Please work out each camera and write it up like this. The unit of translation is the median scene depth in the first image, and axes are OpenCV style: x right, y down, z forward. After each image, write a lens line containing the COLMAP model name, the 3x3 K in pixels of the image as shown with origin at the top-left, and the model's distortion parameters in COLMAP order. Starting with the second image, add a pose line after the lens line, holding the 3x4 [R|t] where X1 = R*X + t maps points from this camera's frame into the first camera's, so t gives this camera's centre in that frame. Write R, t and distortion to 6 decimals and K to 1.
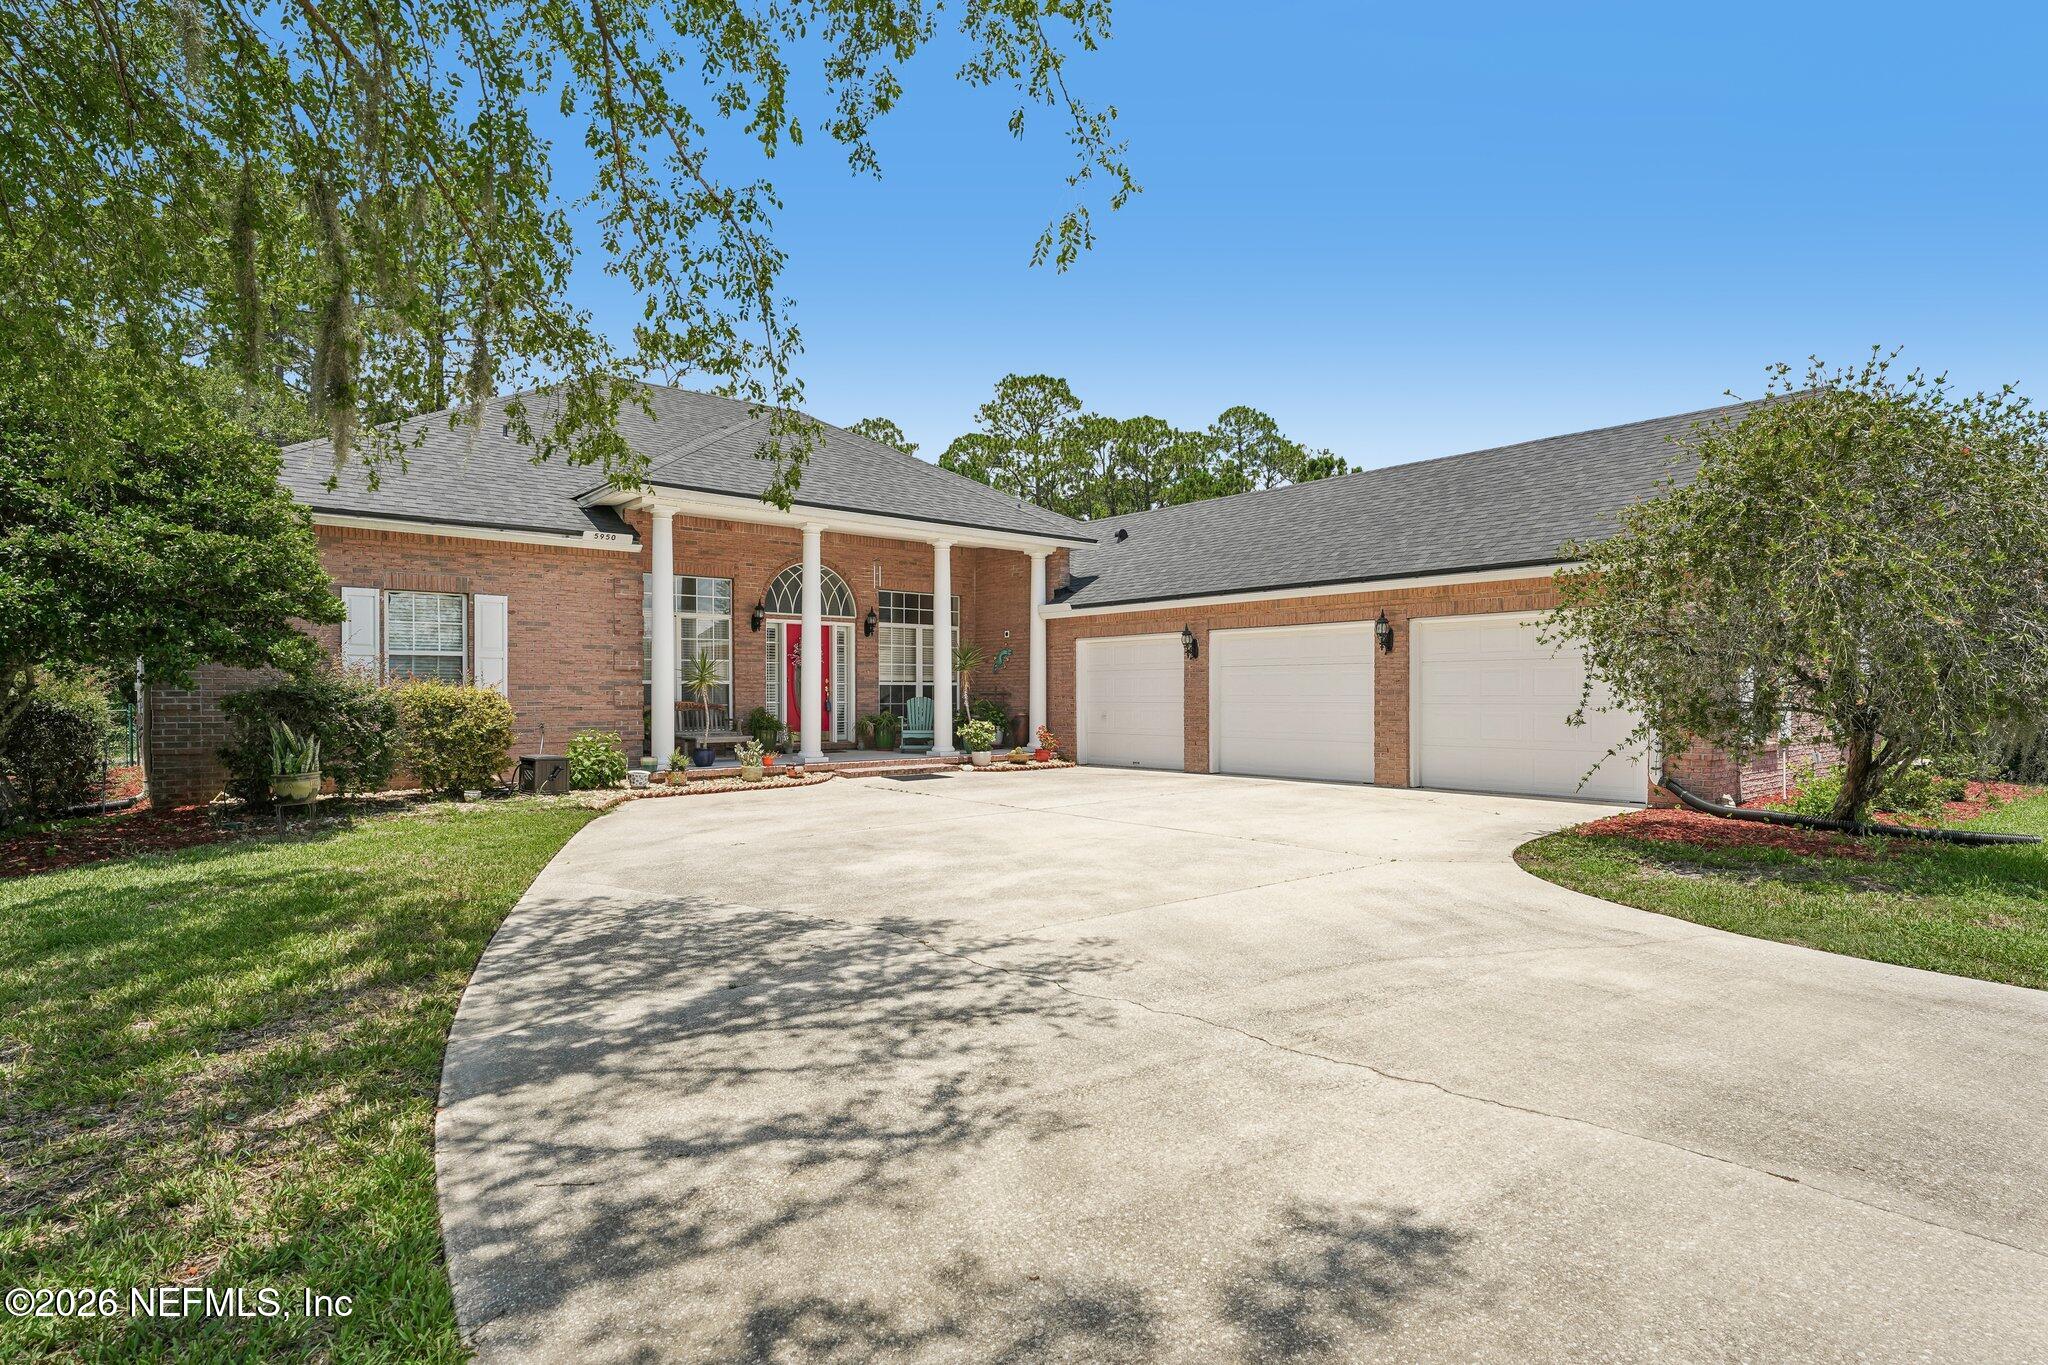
lens RADIAL K [[1041.8, 0, 1024.1], [0, 1041.8, 683.4], [0, 0, 1]] dist [-0.001766, -0.000090]
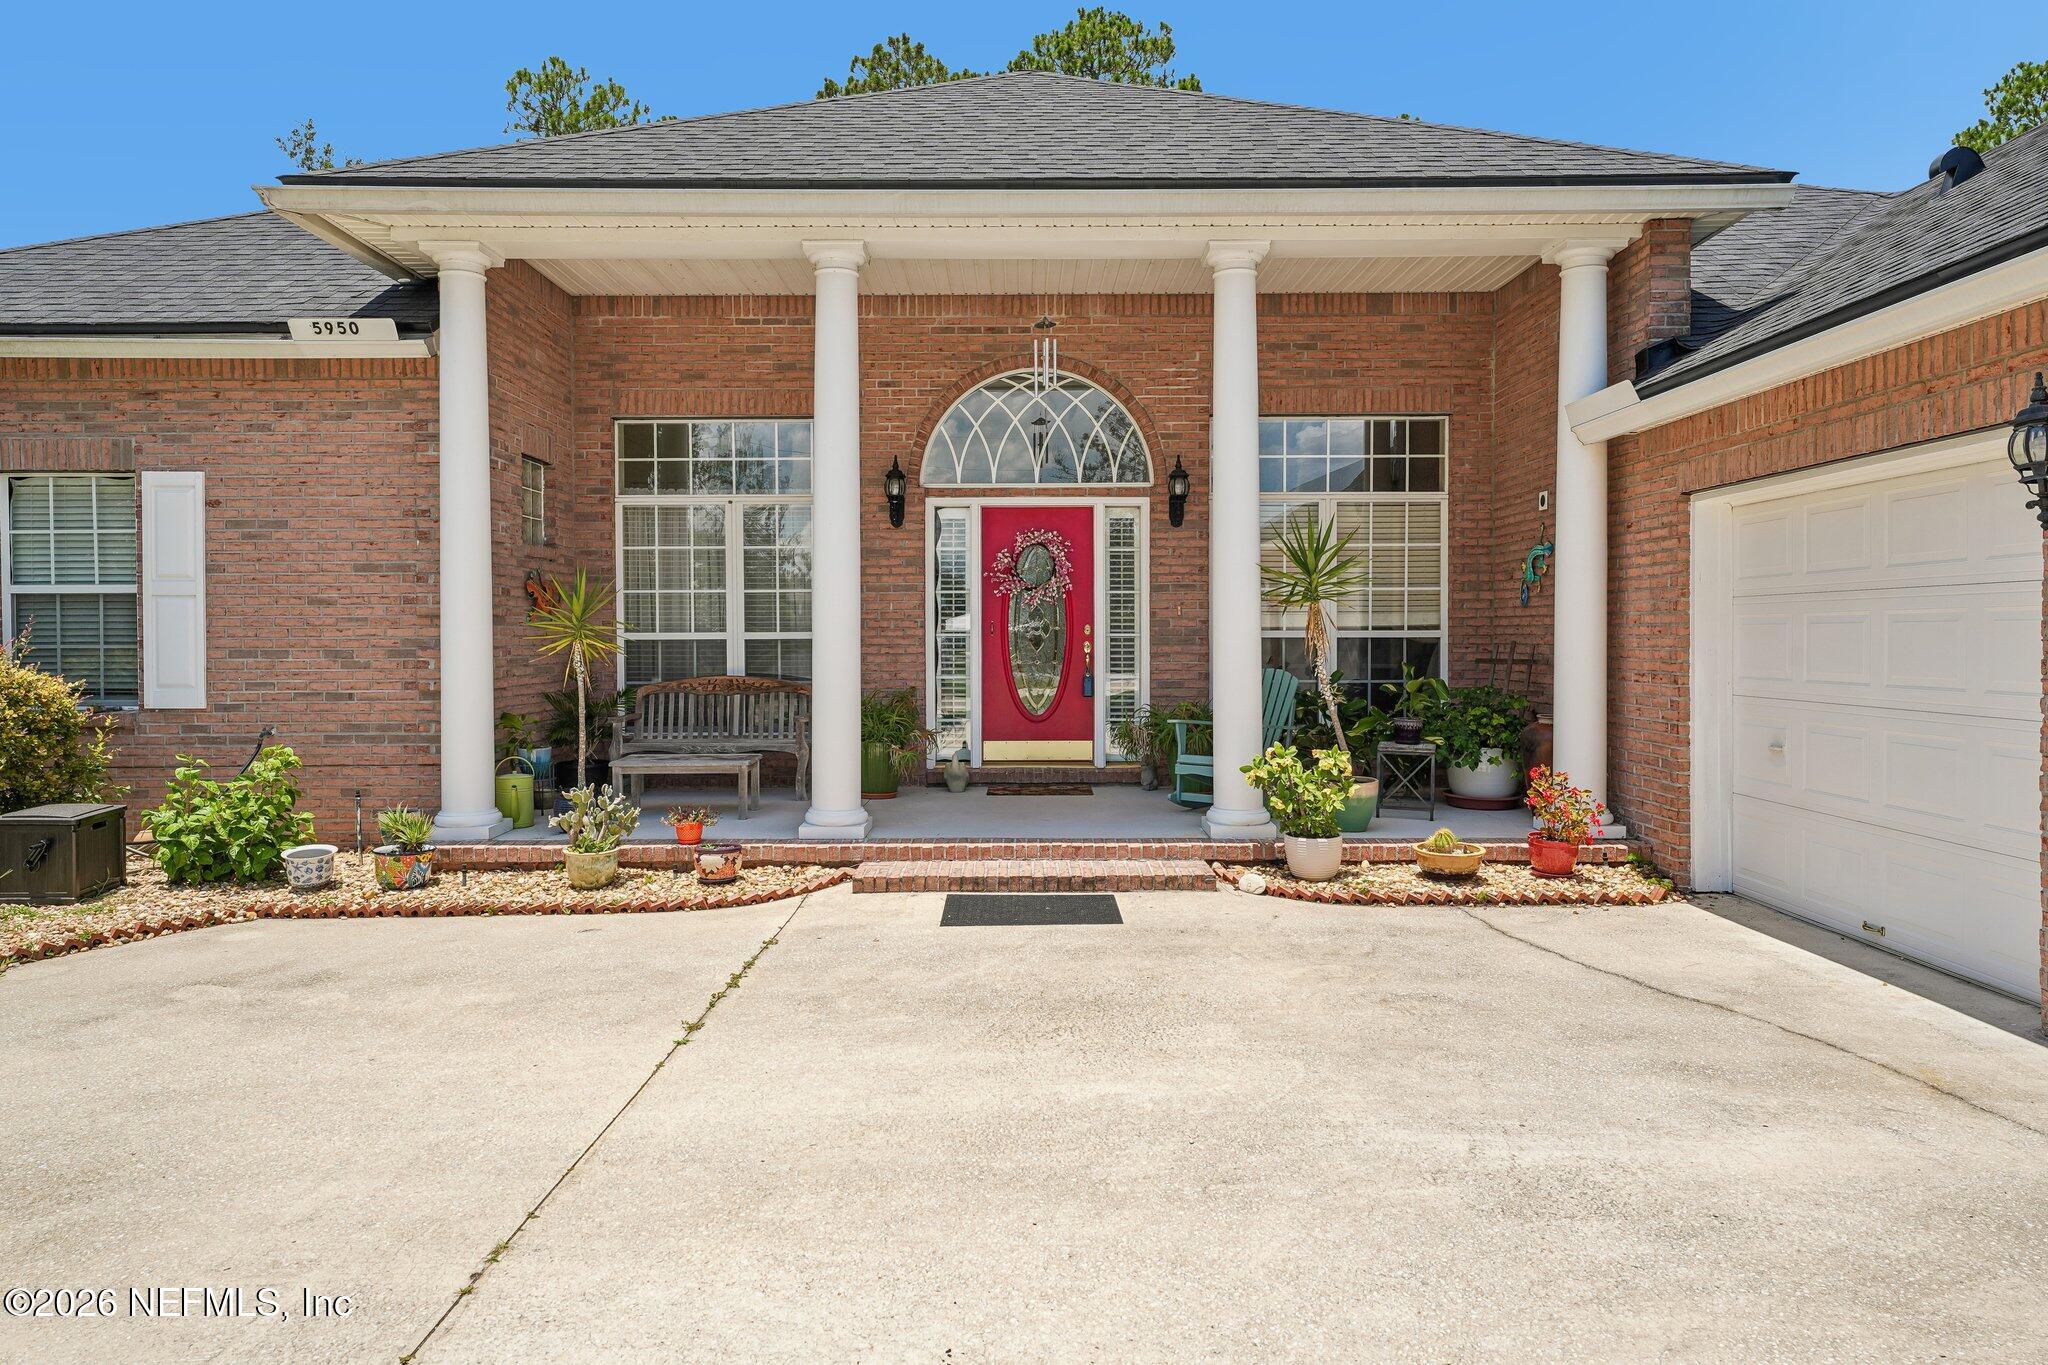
lens RADIAL K [[1270.2, 0, 1026.4], [0, 1270.2, 639.9], [0, 0, 1]] dist [0.012278, 0.001333]
pose [[0.753169, -0.002824, -0.657821, 0.158441], [0.008288, 0.999952, 0.005197, -0.001974], [0.657775, -0.009366, 0.753156, 0.608761]]
